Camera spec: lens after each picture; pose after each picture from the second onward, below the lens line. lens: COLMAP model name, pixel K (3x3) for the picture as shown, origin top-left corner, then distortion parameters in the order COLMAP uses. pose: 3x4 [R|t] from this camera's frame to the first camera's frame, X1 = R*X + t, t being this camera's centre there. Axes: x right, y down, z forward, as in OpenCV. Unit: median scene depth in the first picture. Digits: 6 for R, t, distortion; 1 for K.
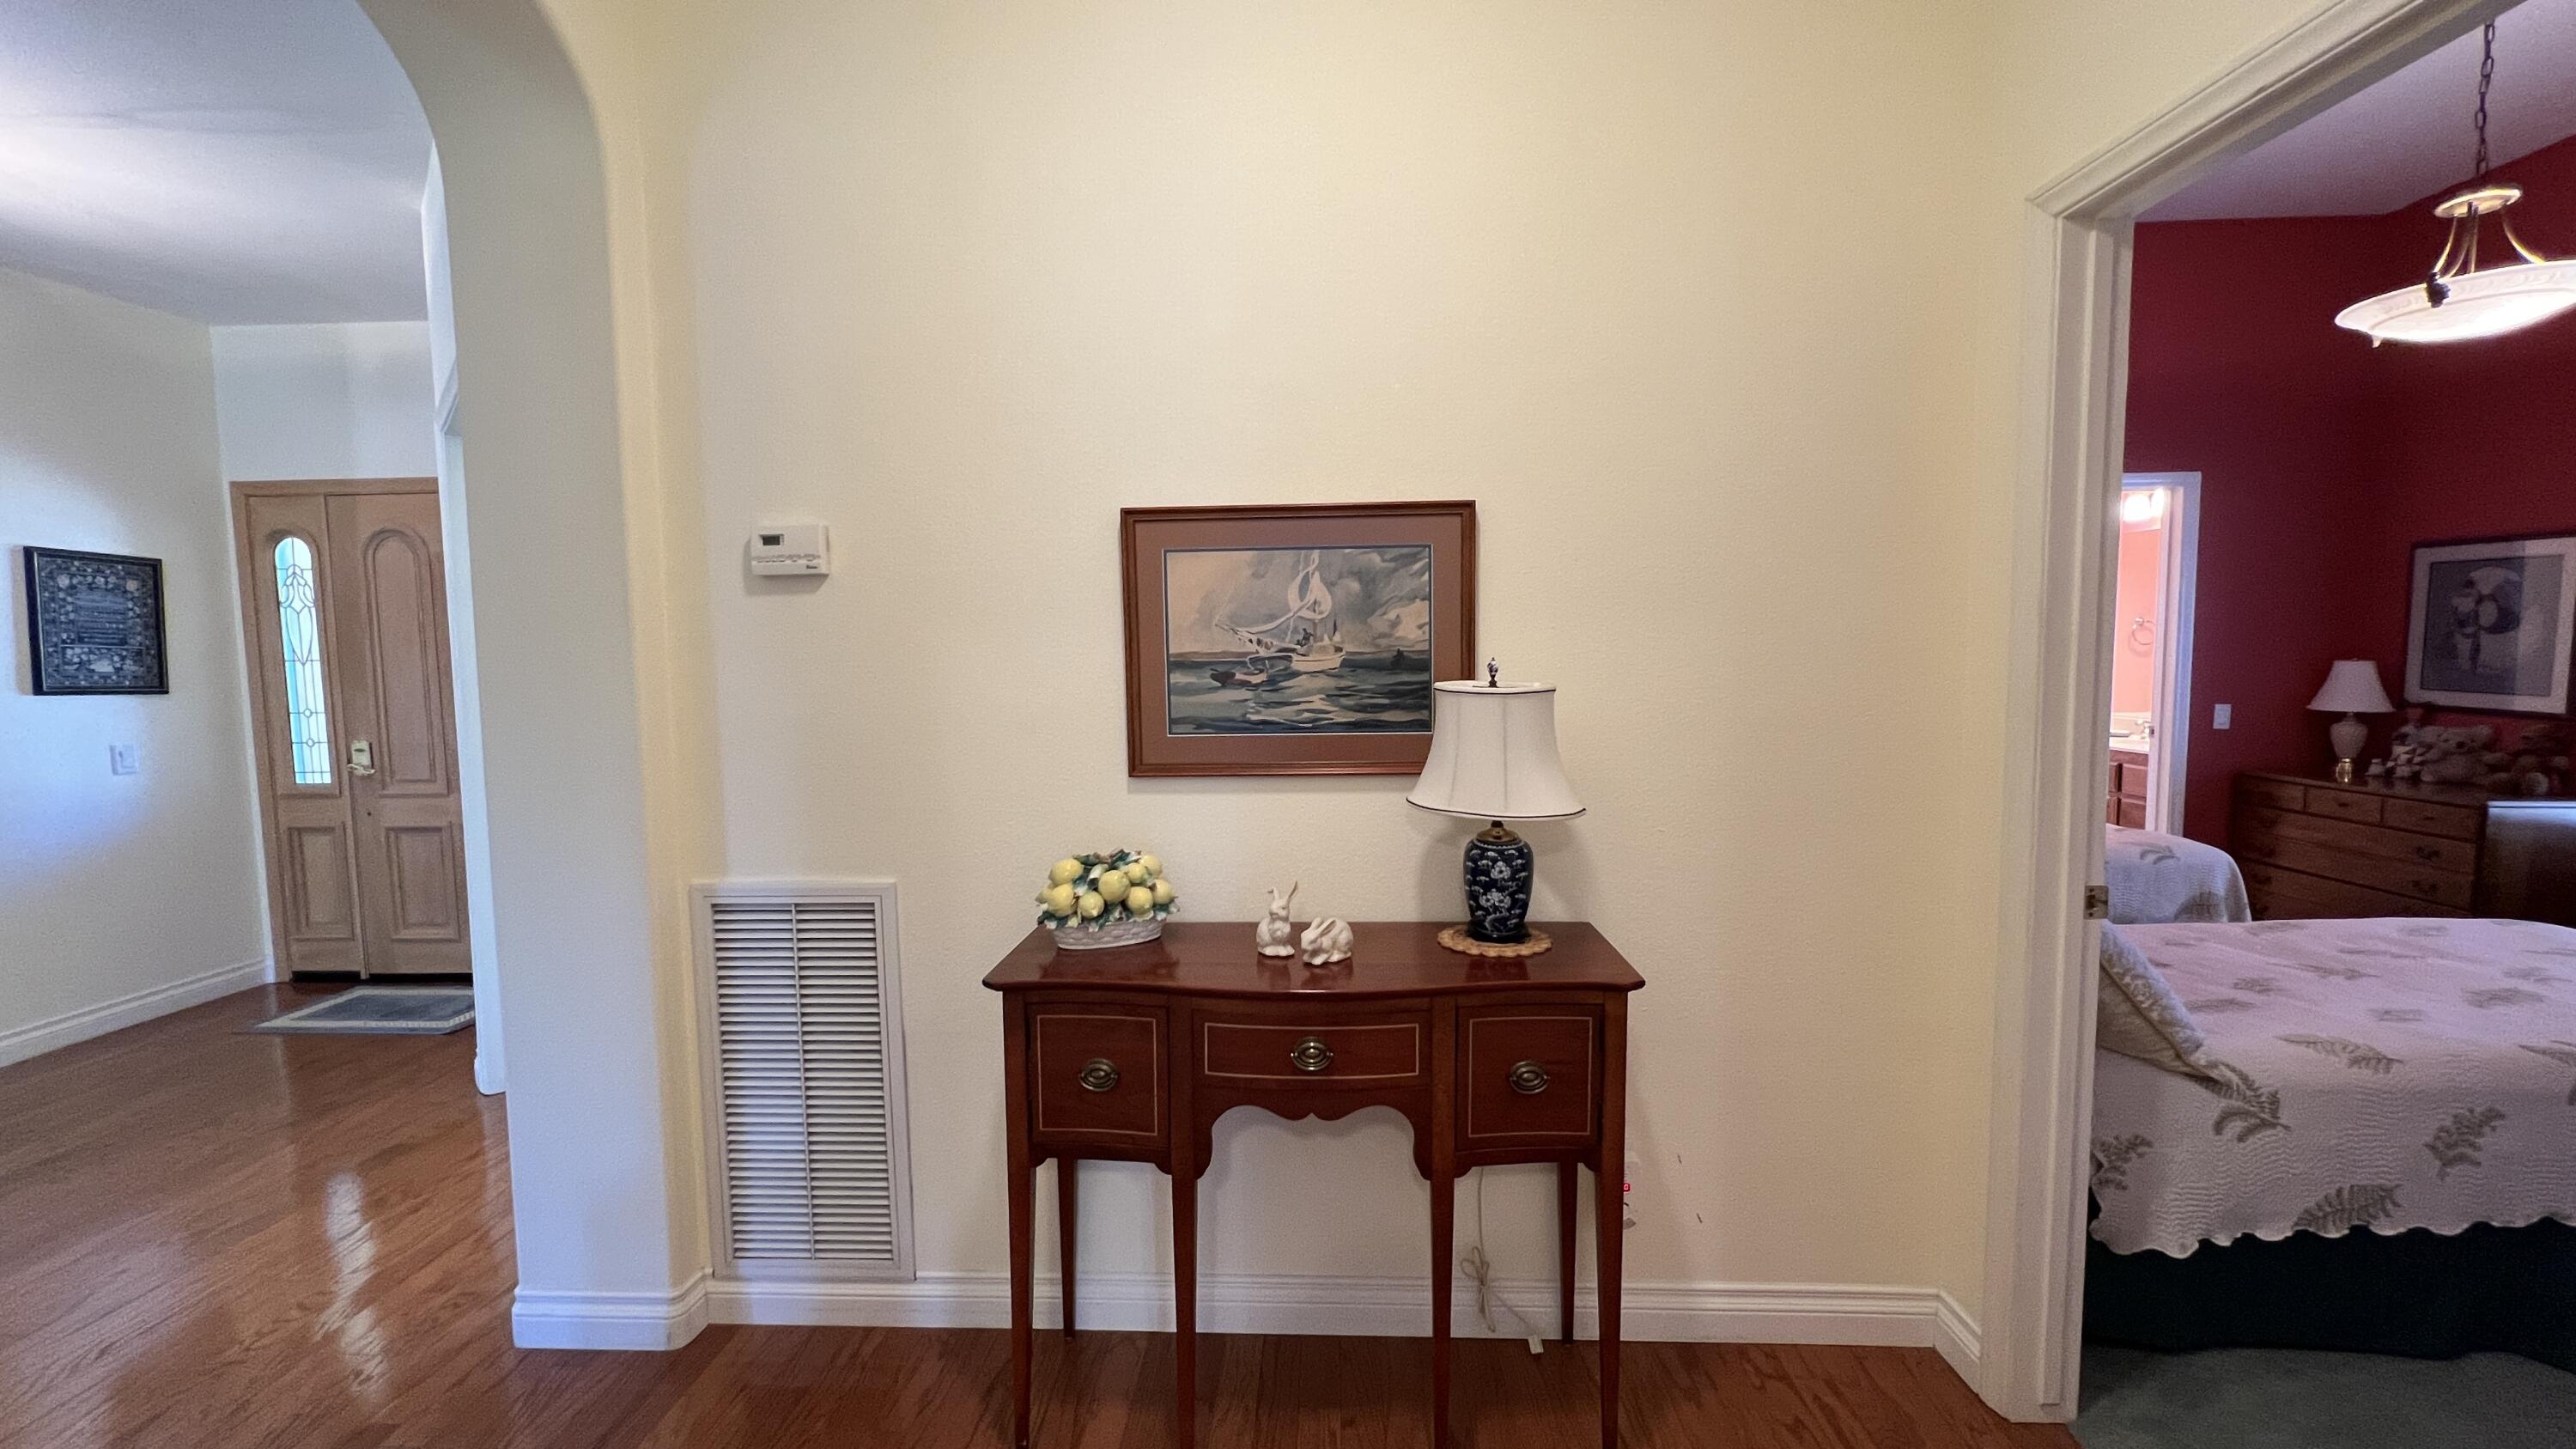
lens RADIAL K [[1025.8, 0, 1305.8], [0, 1025.8, 724.9], [0, 0, 1]] dist [-0.001689, 0.000336]
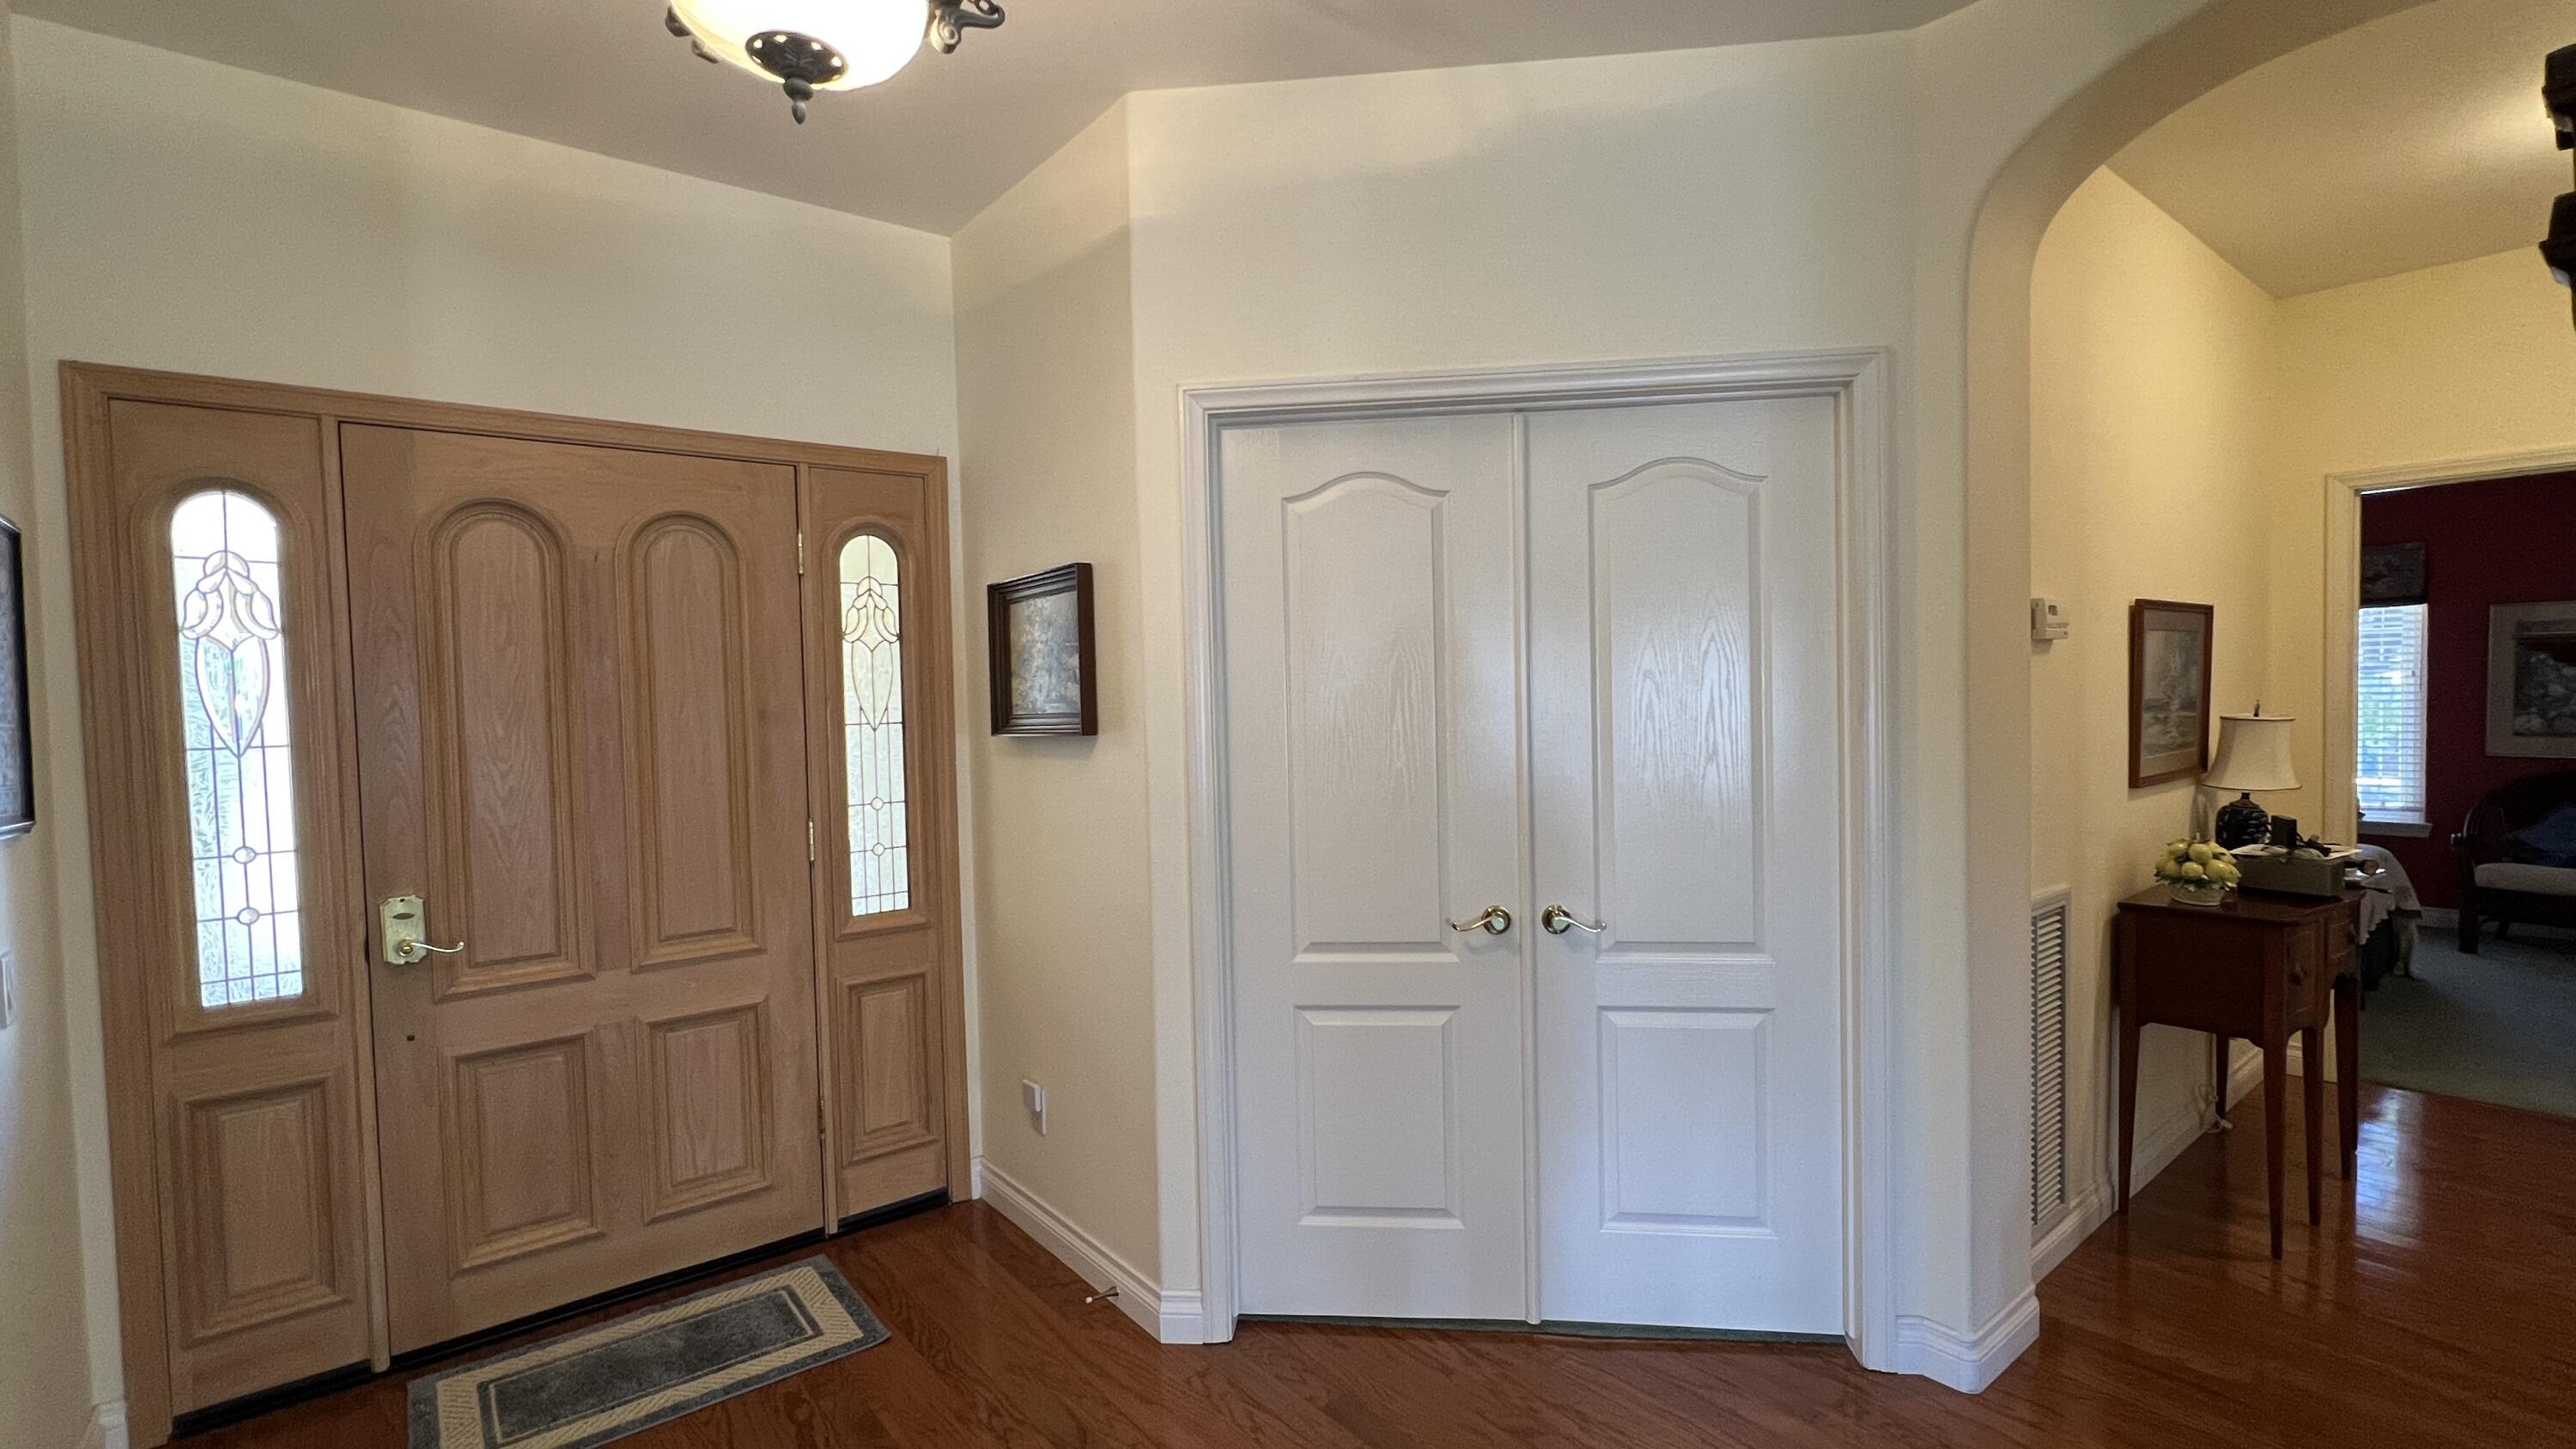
lens RADIAL K [[1145.5, 0, 1293.5], [0, 1145.5, 733.5], [0, 0, 1]] dist [0.000893, -0.000018]
pose [[0.754909, -0.027958, 0.655233, -0.945944], [0.060769, 0.997775, -0.027439, -0.023551], [-0.653008, 0.060532, 0.754928, 0.259895]]
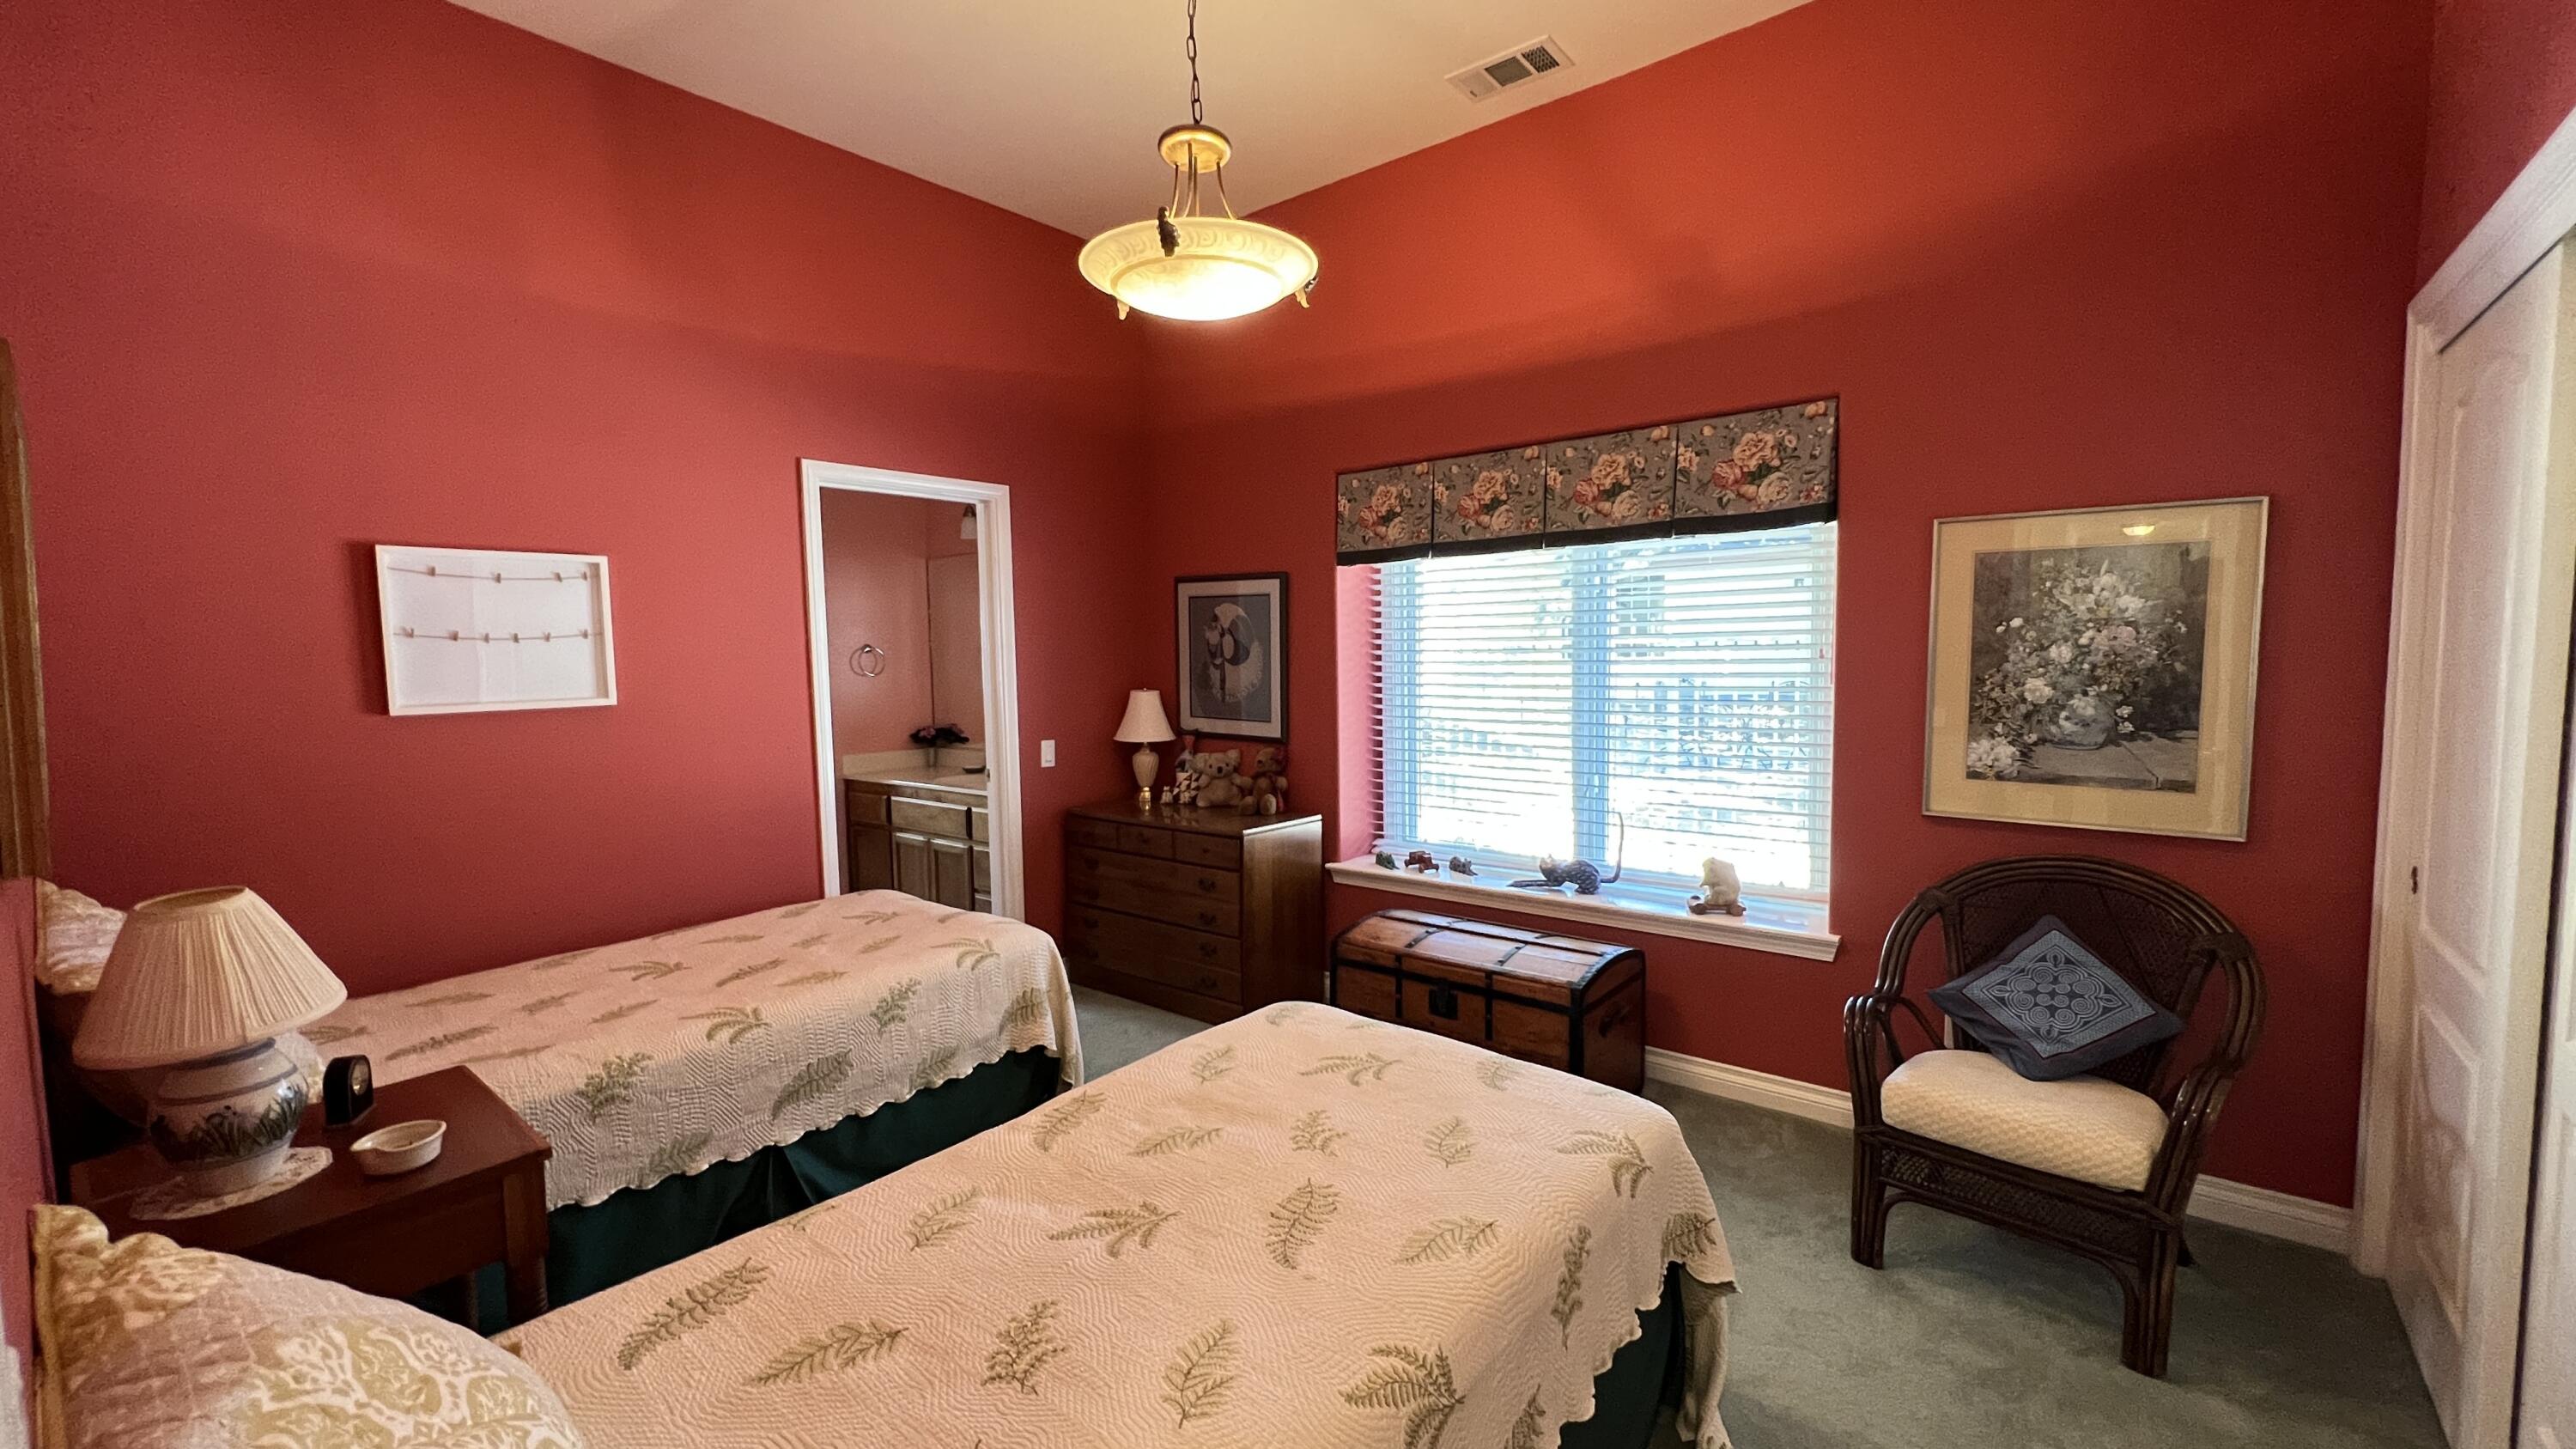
lens RADIAL K [[1025.8, 0, 1299.4], [0, 1025.8, 732.1], [0, 0, 1]] dist [-0.001689, 0.000336]
pose [[0.595467, -0.063157, 0.800894, 0.323584], [0.067682, 0.997305, 0.028325, -0.043835], [-0.800524, 0.037340, 0.598136, 0.293440]]
